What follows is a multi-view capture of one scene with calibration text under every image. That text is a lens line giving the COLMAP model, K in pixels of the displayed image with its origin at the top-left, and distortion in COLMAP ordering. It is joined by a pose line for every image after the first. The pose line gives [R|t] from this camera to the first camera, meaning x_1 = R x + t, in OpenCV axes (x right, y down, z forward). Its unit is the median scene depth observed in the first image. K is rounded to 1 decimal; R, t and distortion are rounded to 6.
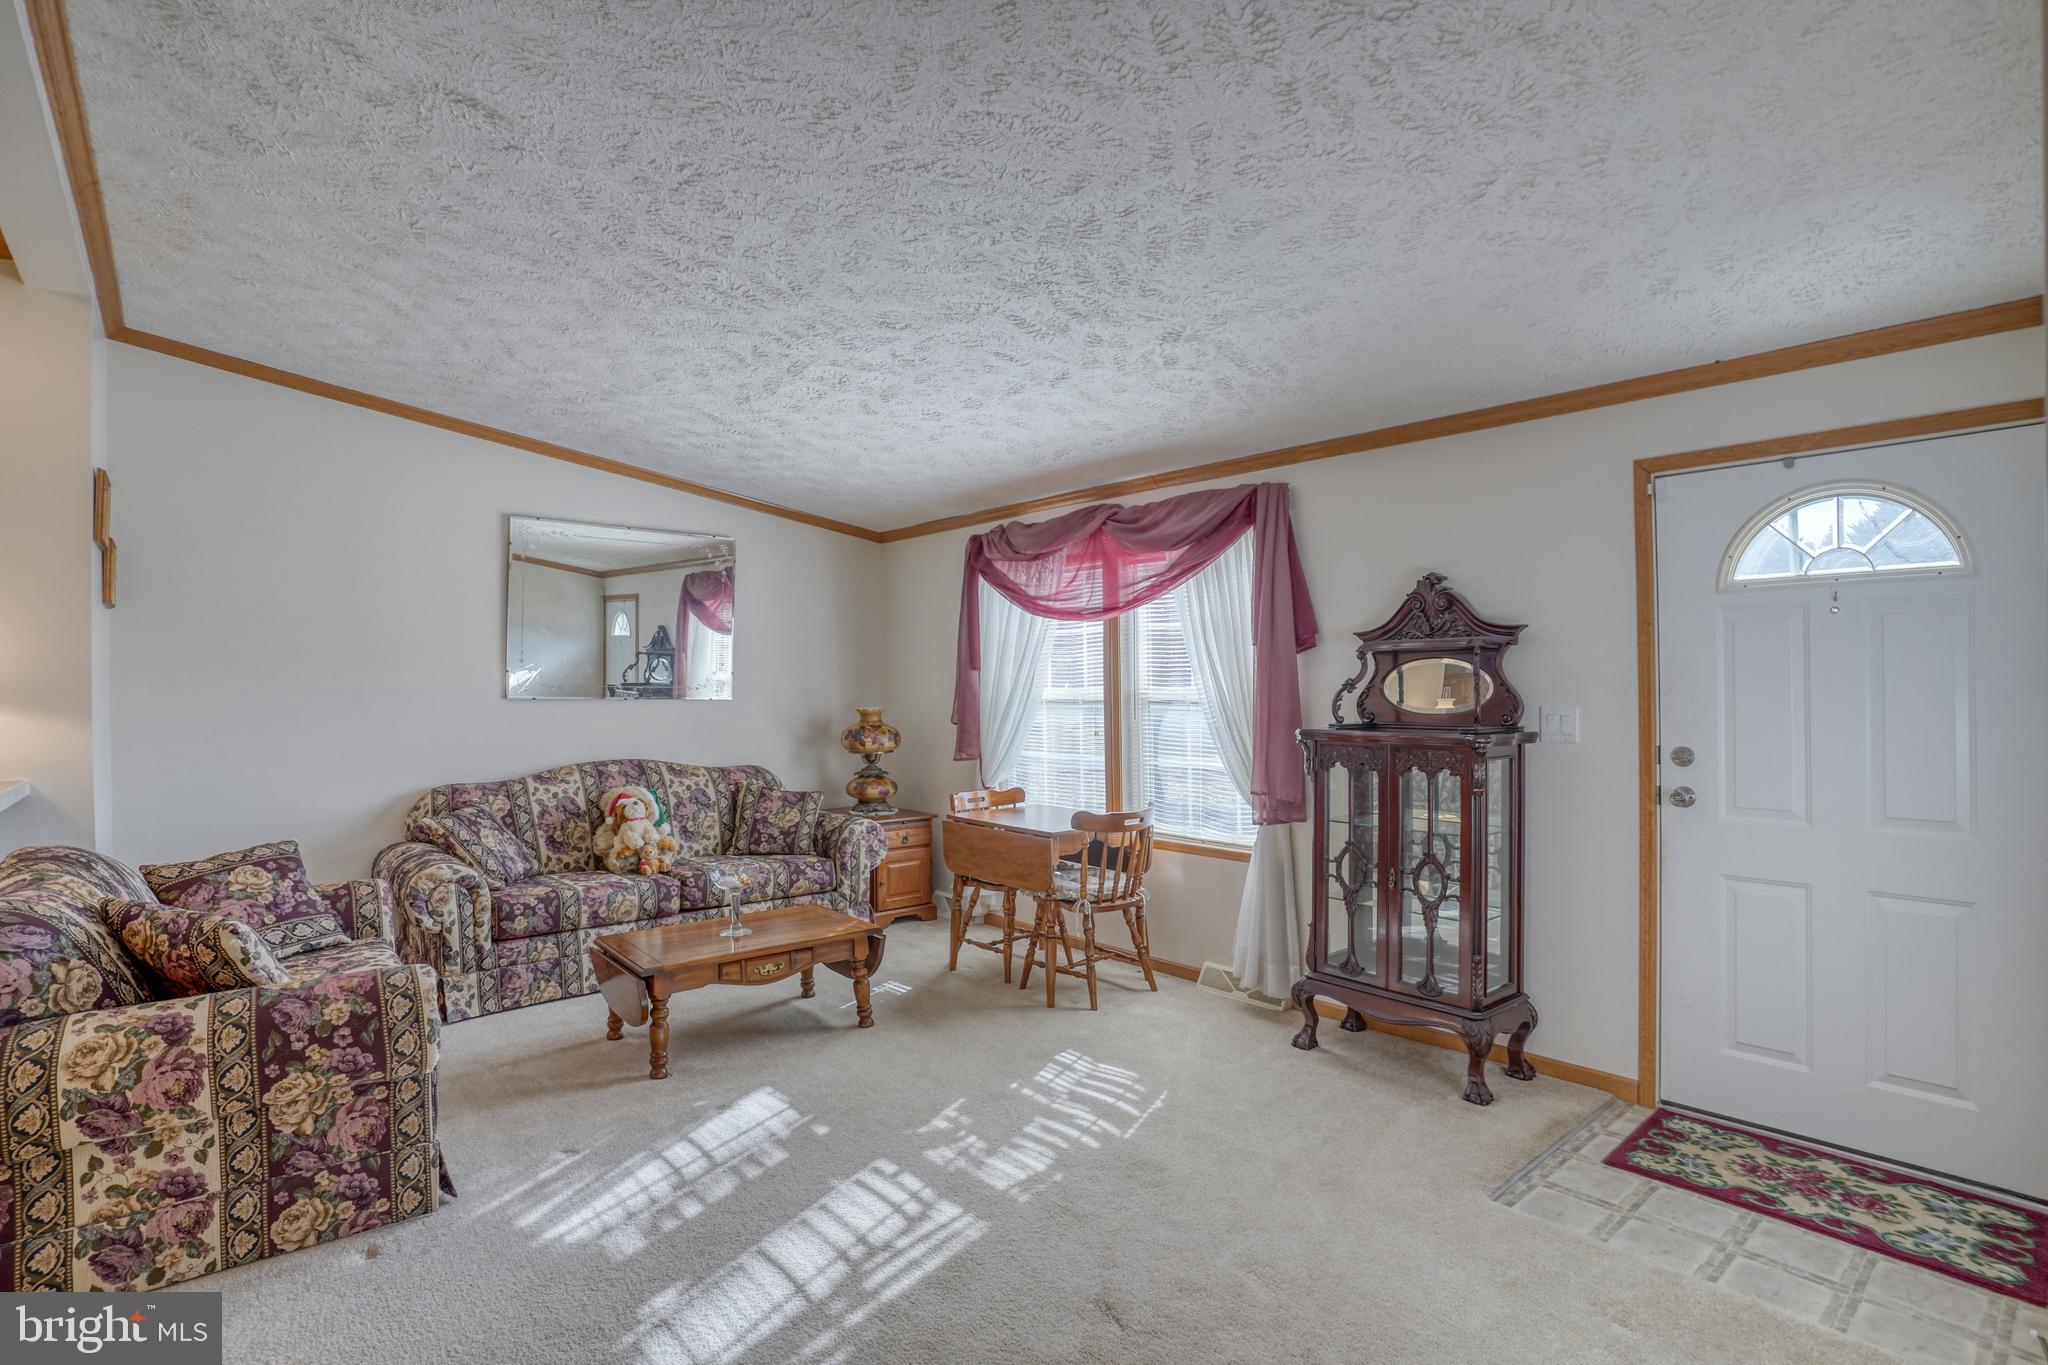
lens RADIAL K [[1013.7, 0, 1024.0], [0, 1013.7, 682.5], [0, 0, 1]] dist [-0.084722, 0.033120]
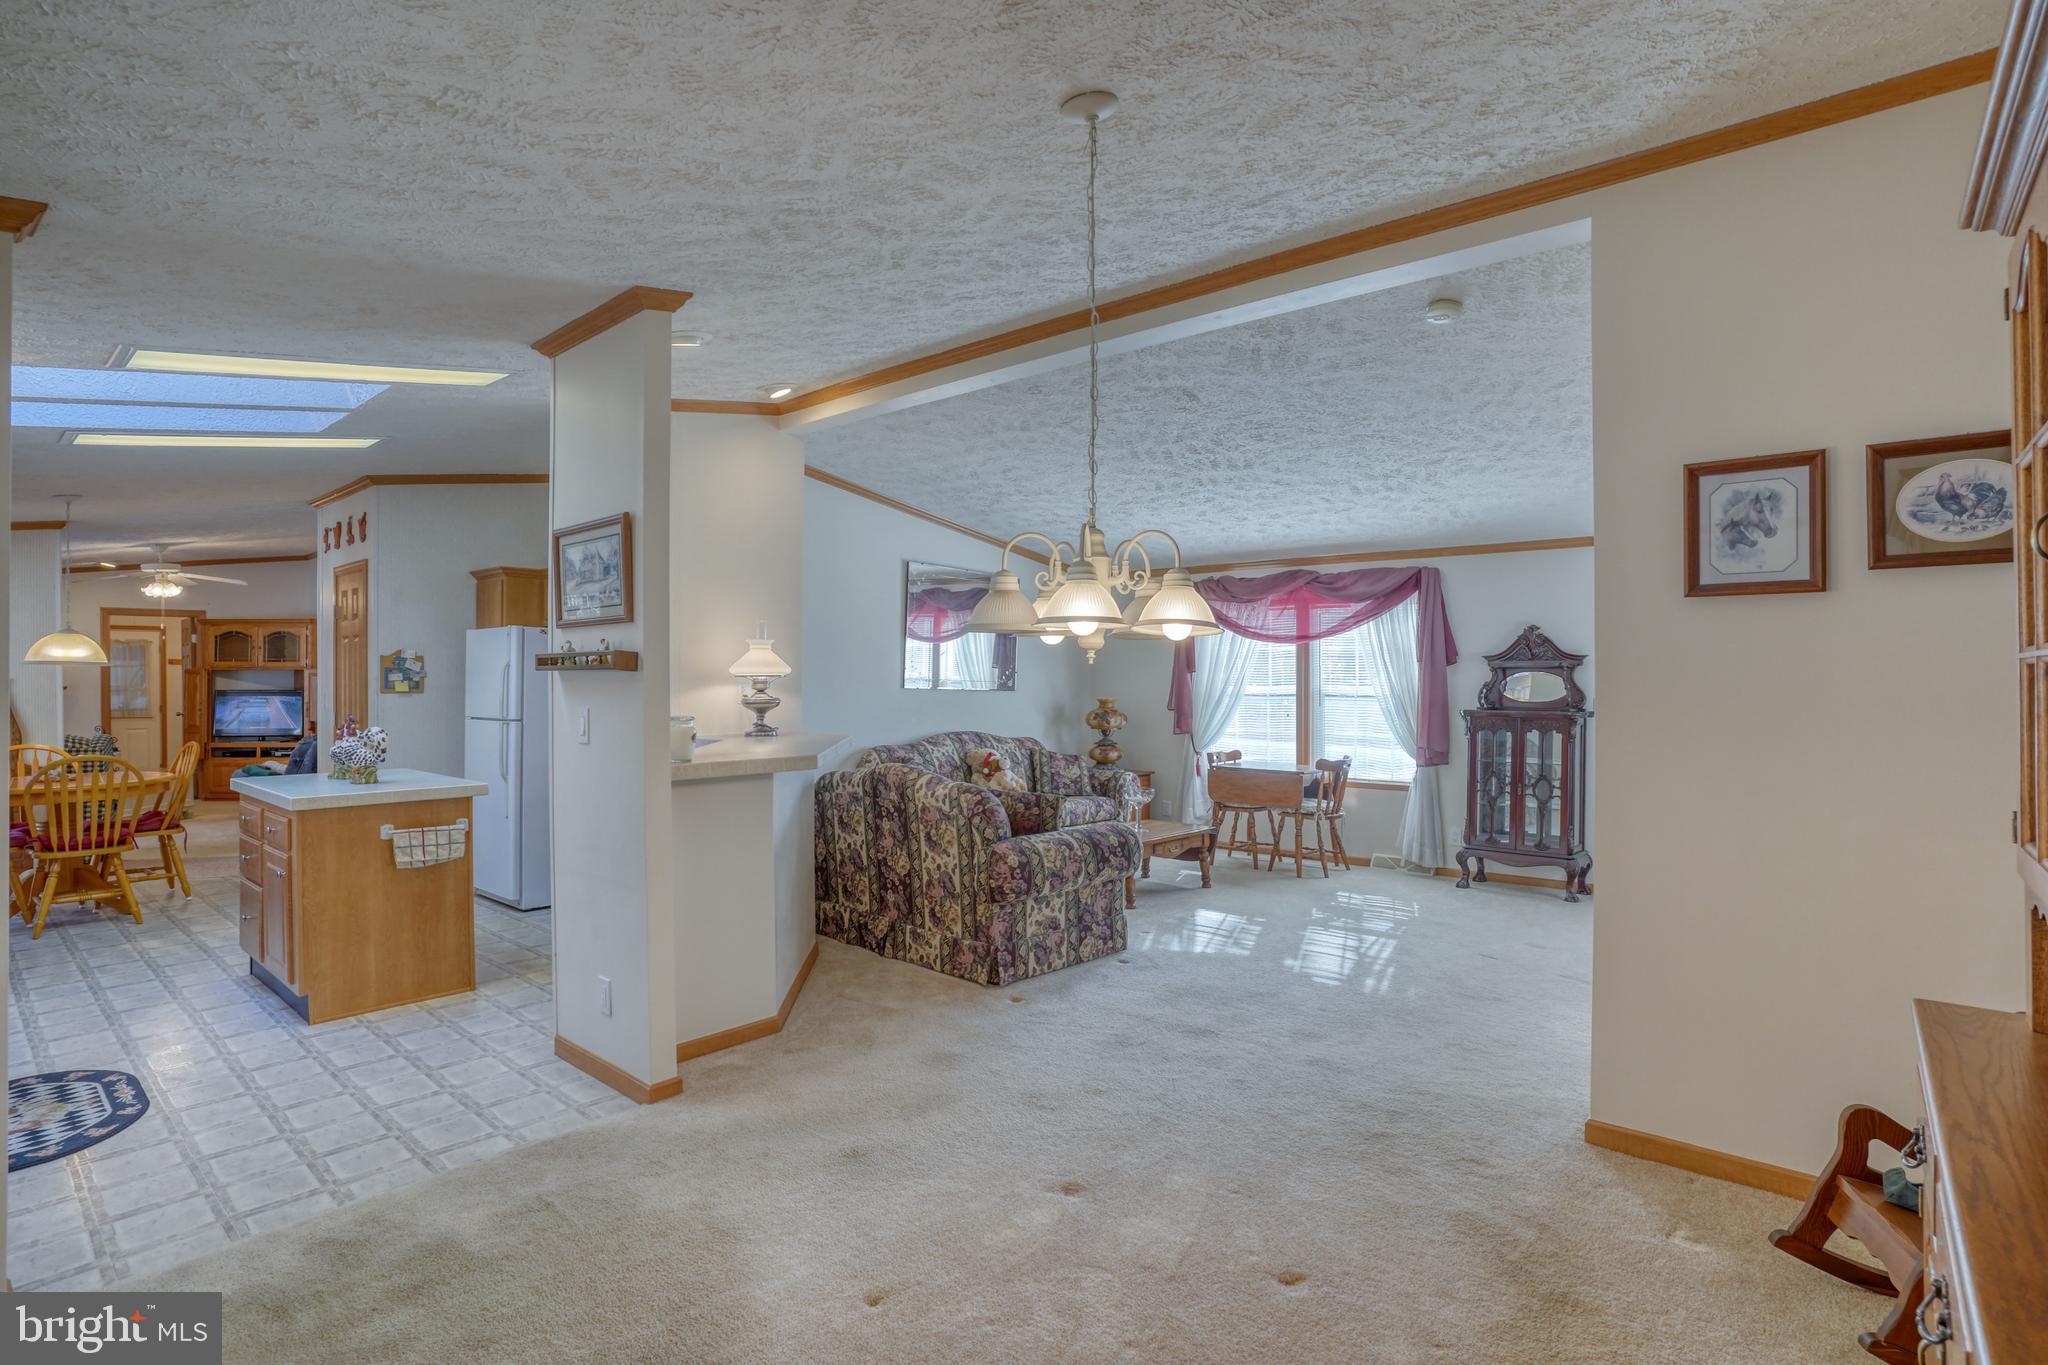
lens RADIAL K [[1011.3, 0, 1024.0], [0, 1011.3, 682.5], [0, 0, 1]] dist [-0.076726, 0.033359]
pose [[0.990323, 0.014185, 0.138057, -0.720105], [-0.013907, 0.999899, -0.002981, 0.013425], [-0.138085, 0.001032, 0.990420, -0.633426]]
